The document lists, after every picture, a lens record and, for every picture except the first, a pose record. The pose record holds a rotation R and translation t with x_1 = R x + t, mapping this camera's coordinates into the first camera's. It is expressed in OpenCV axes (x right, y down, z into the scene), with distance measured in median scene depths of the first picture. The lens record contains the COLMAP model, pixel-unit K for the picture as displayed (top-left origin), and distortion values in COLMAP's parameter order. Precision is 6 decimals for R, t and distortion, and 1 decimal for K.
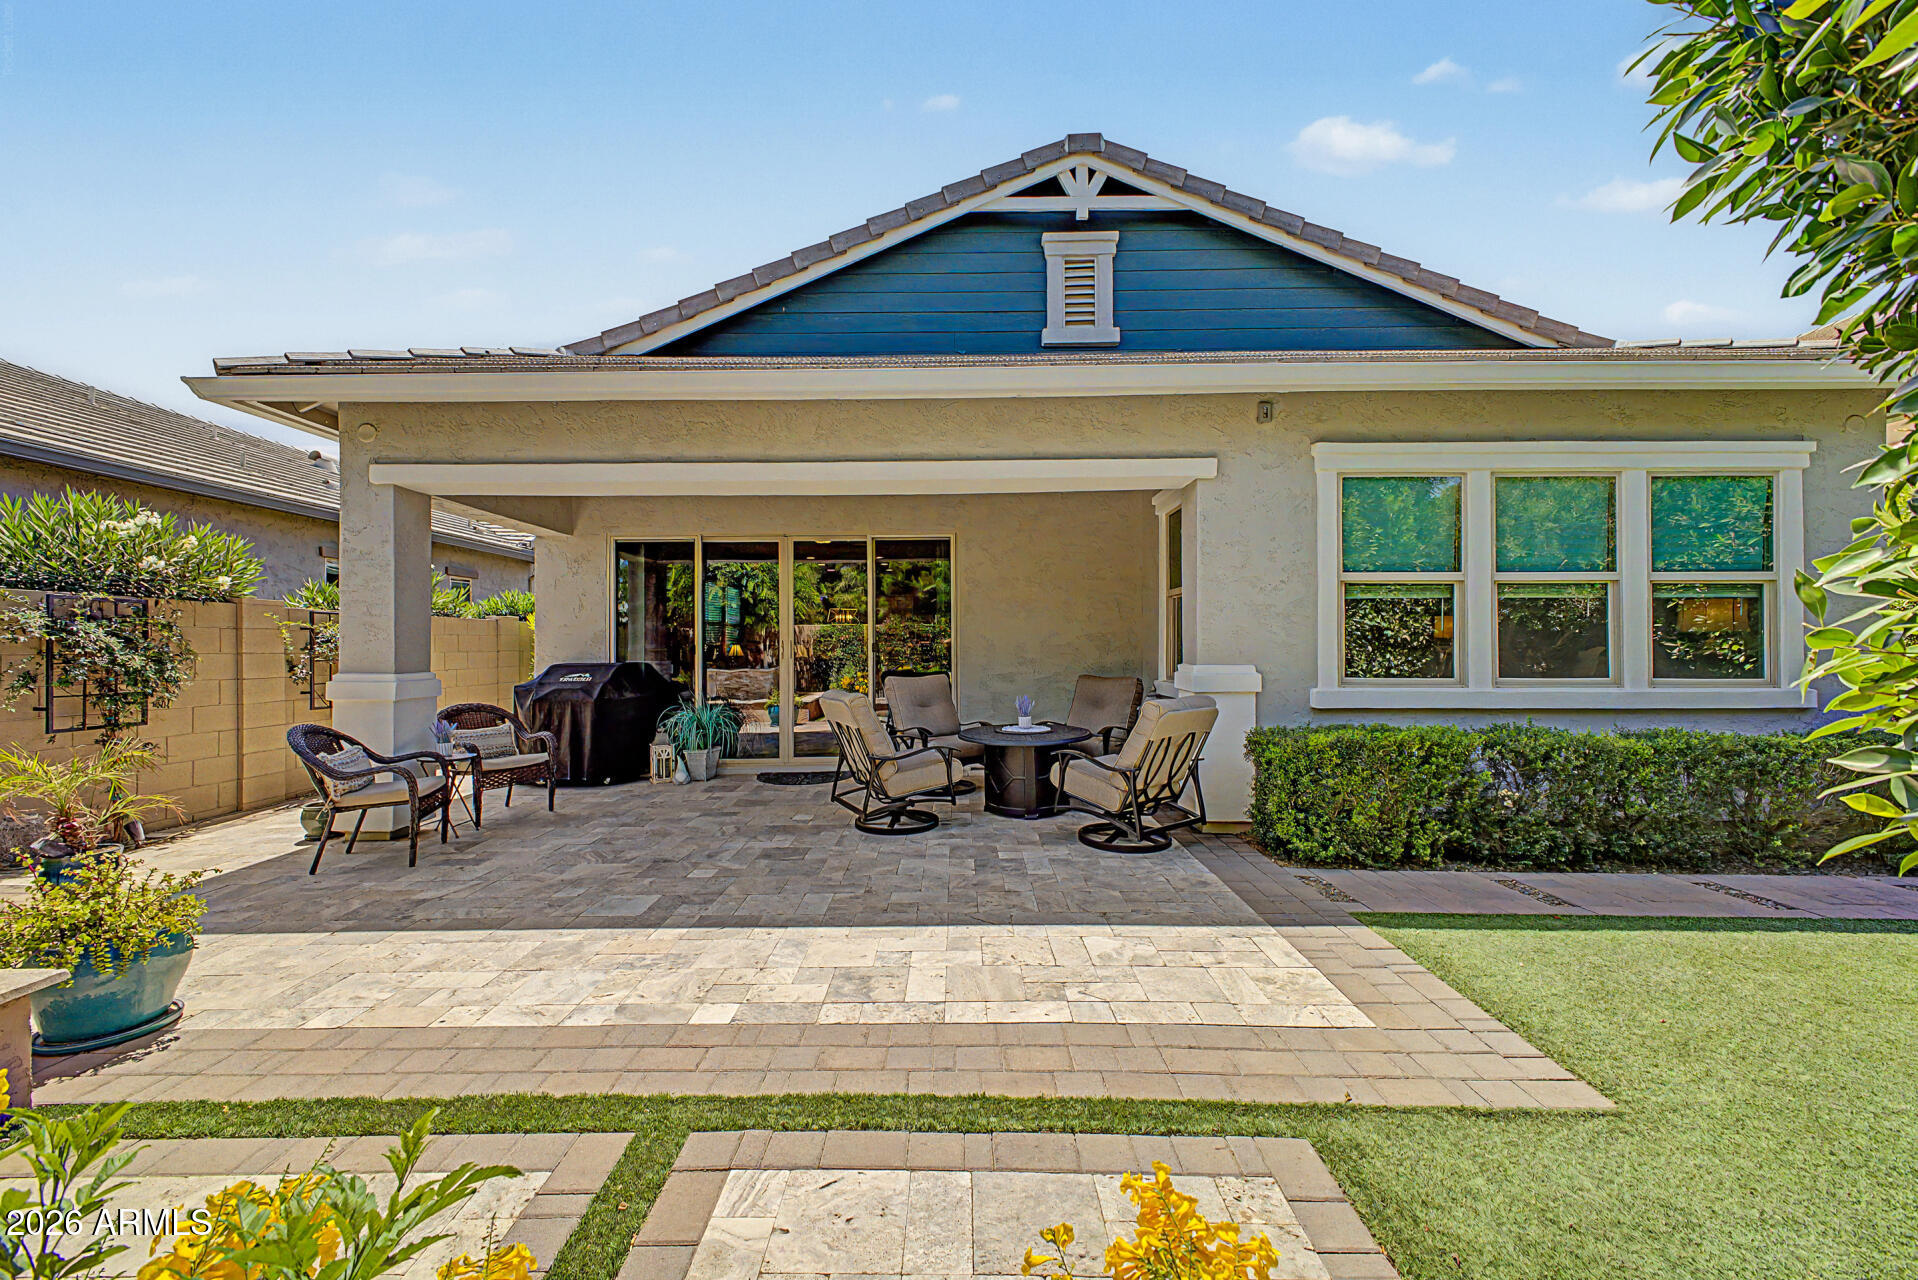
lens RADIAL K [[758.6, 0, 965.0], [0, 758.6, 645.4], [0, 0, 1]] dist [0.018627, -0.001238]
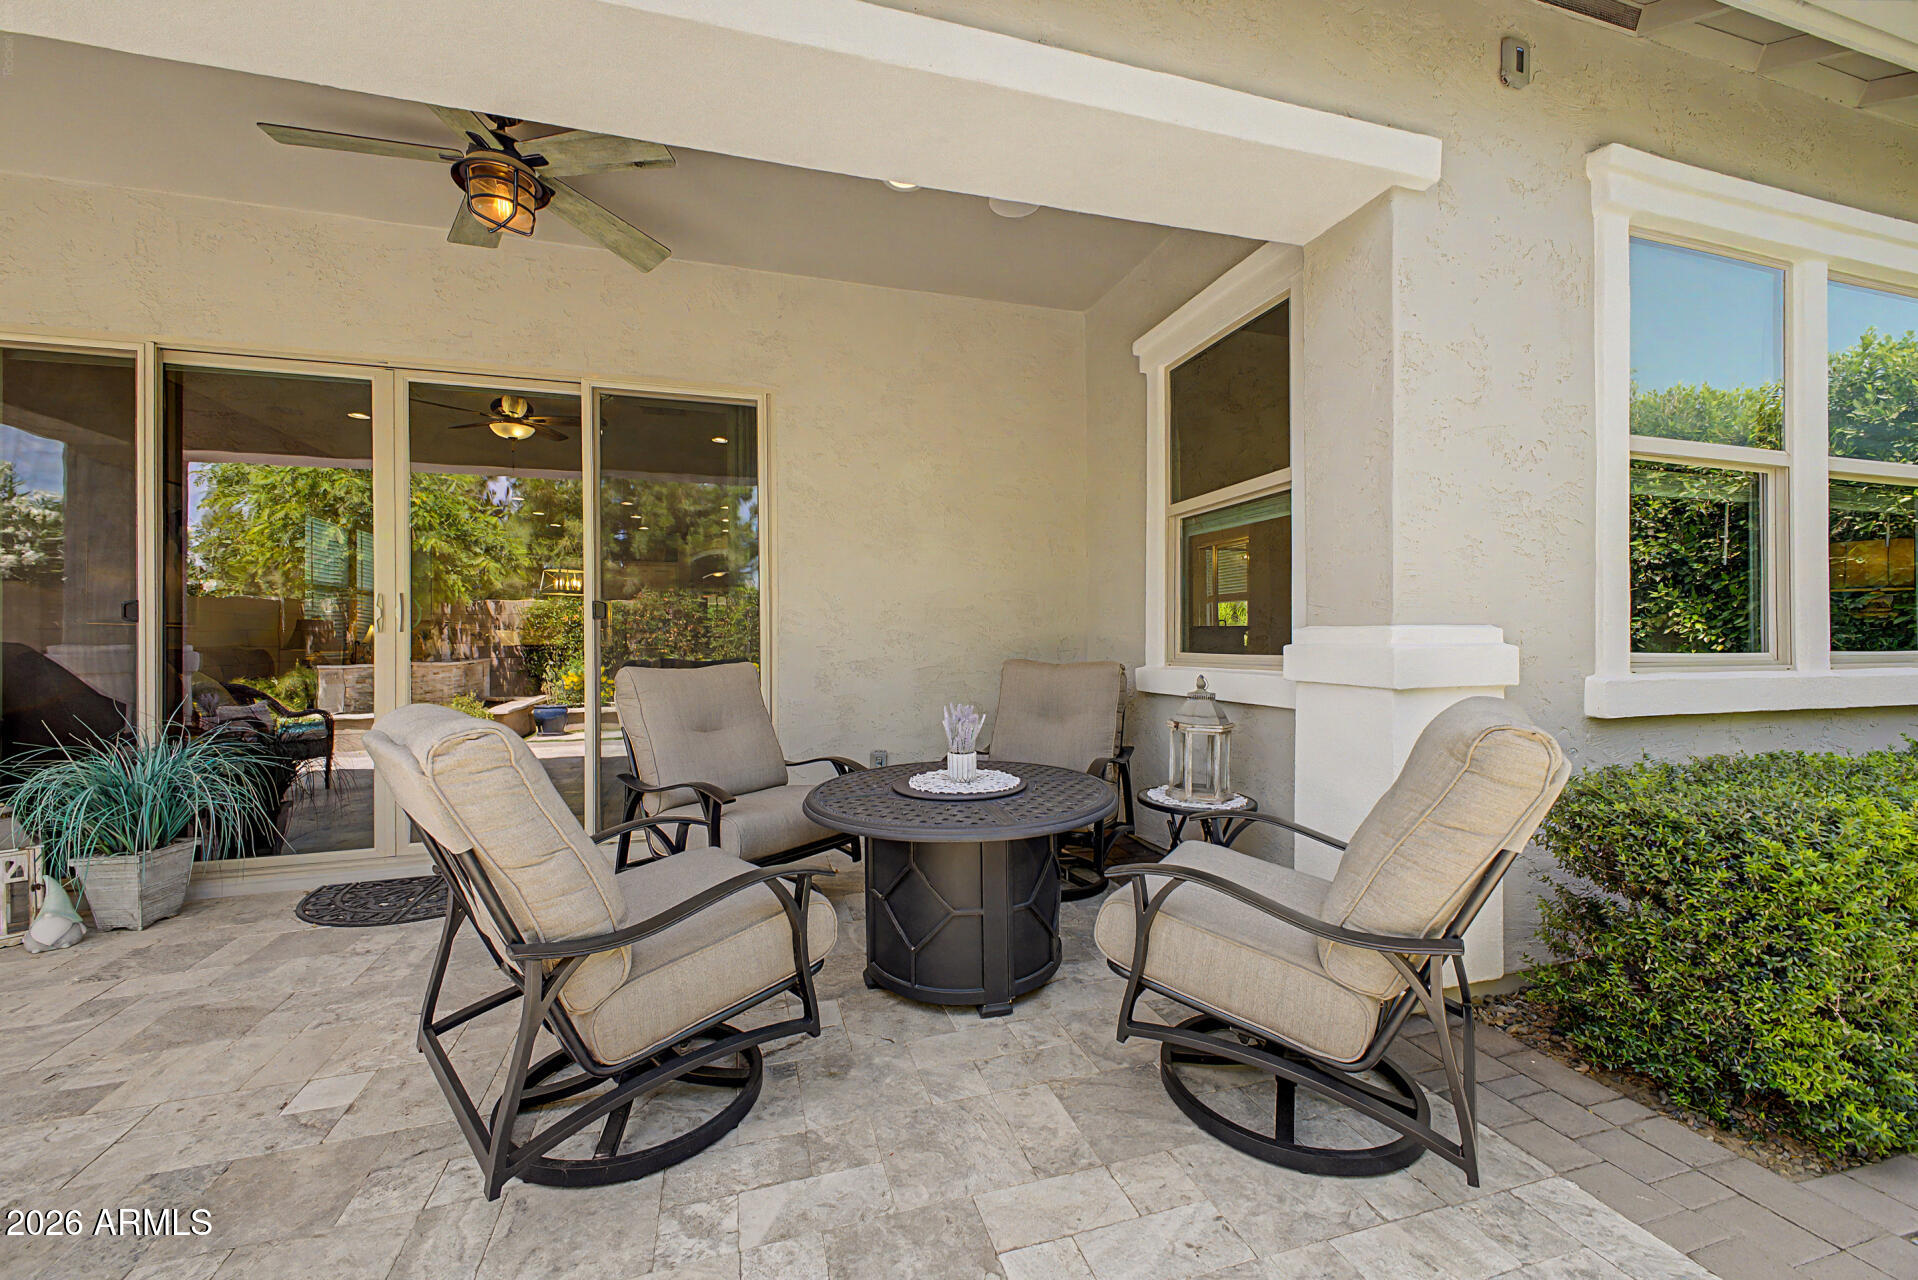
lens RADIAL K [[758.6, 0, 962.5], [0, 758.6, 638.2], [0, 0, 1]] dist [0.018627, -0.001238]
pose [[0.957648, -0.002820, 0.287927, -0.045676], [0.004070, 0.999985, -0.003743, 0.031596], [-0.287912, 0.004757, 0.957645, 0.614474]]
